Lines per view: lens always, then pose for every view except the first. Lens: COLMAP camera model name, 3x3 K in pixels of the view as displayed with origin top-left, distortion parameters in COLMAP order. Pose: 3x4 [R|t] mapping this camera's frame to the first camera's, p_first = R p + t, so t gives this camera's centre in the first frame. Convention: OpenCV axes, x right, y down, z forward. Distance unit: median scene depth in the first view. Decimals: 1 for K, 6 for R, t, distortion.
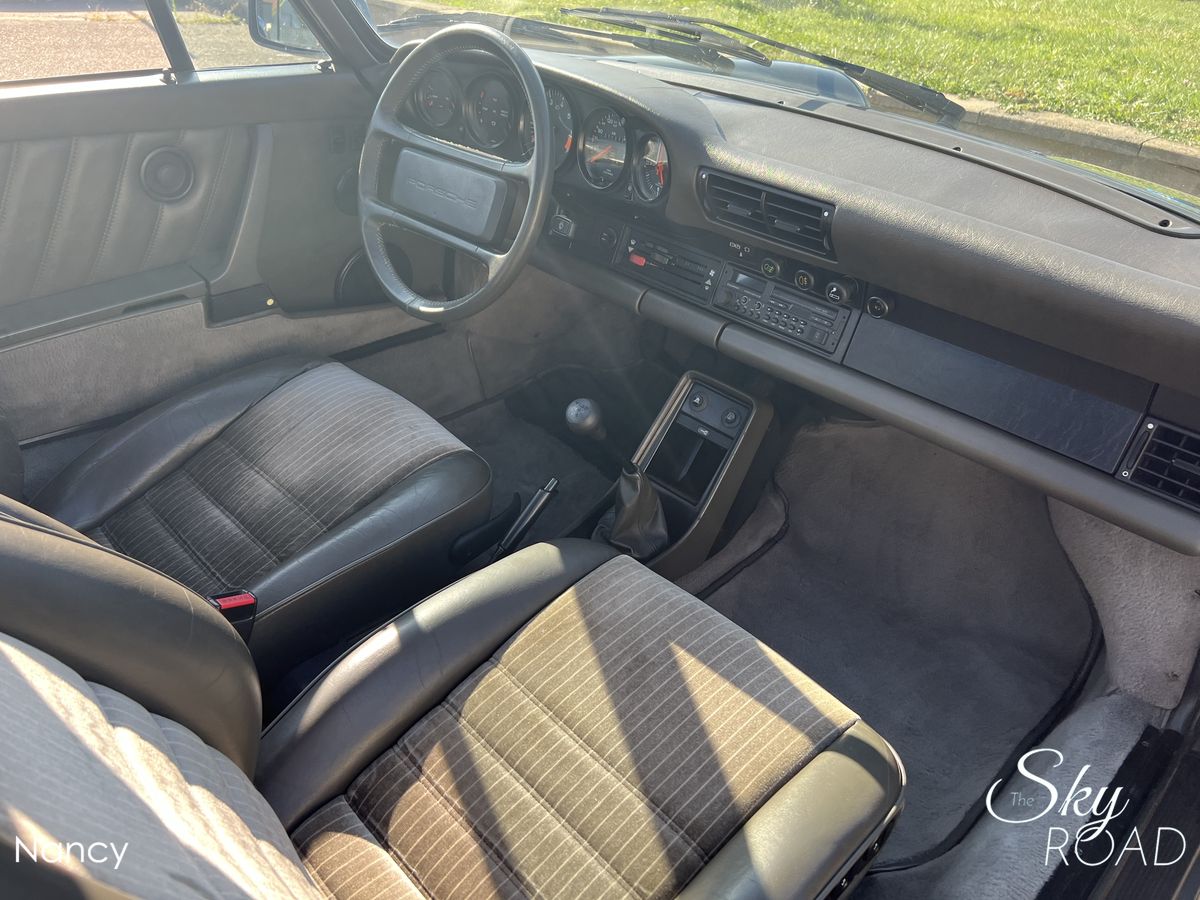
lens RADIAL K [[920.2, 0, 600.0], [0, 920.2, 450.0], [0, 0, 1]] dist [0.002657, -0.007197]
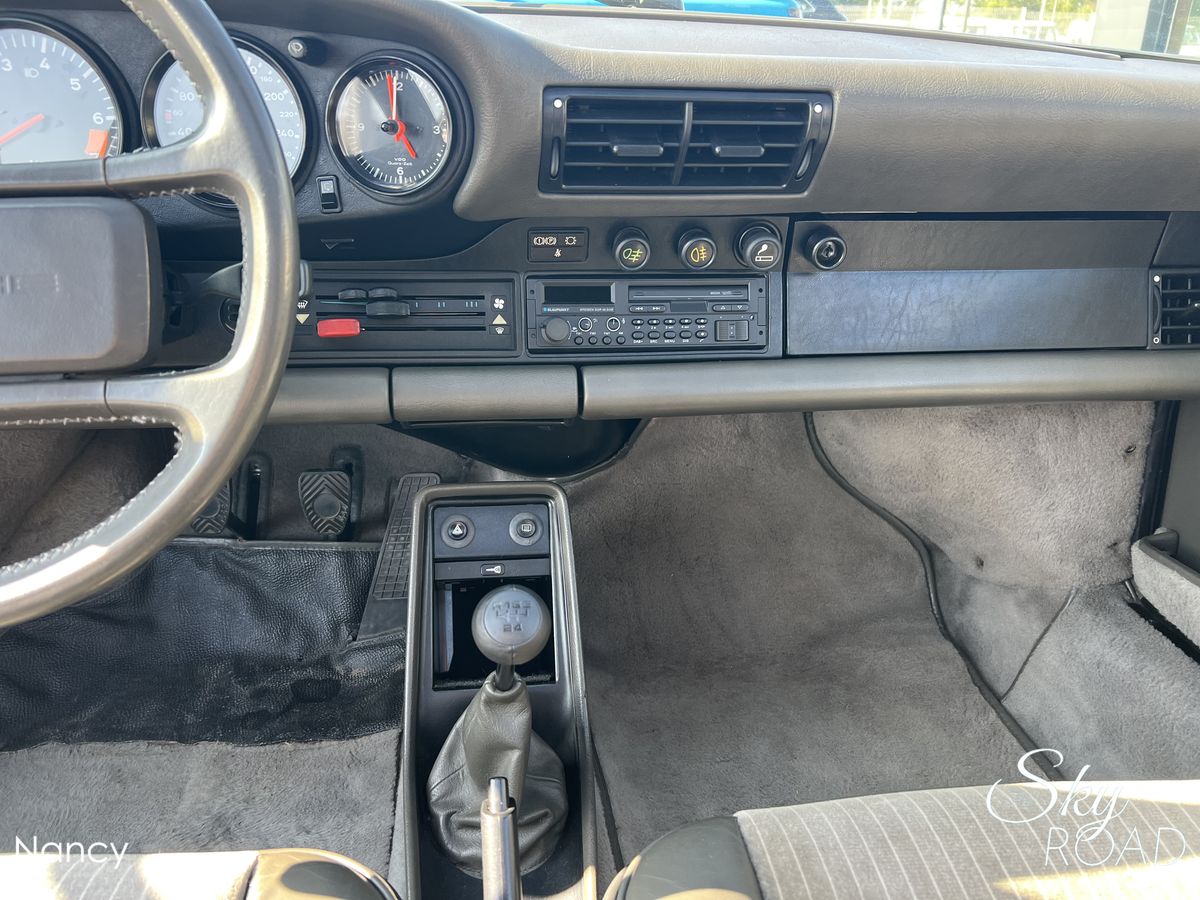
lens RADIAL K [[920.2, 0, 600.0], [0, 920.2, 450.0], [0, 0, 1]] dist [0.002657, -0.007197]
pose [[0.596246, -0.359485, 0.717817, -0.338071], [0.428304, 0.898700, 0.094306, -0.160001], [-0.679004, 0.251214, 0.689815, 0.679230]]
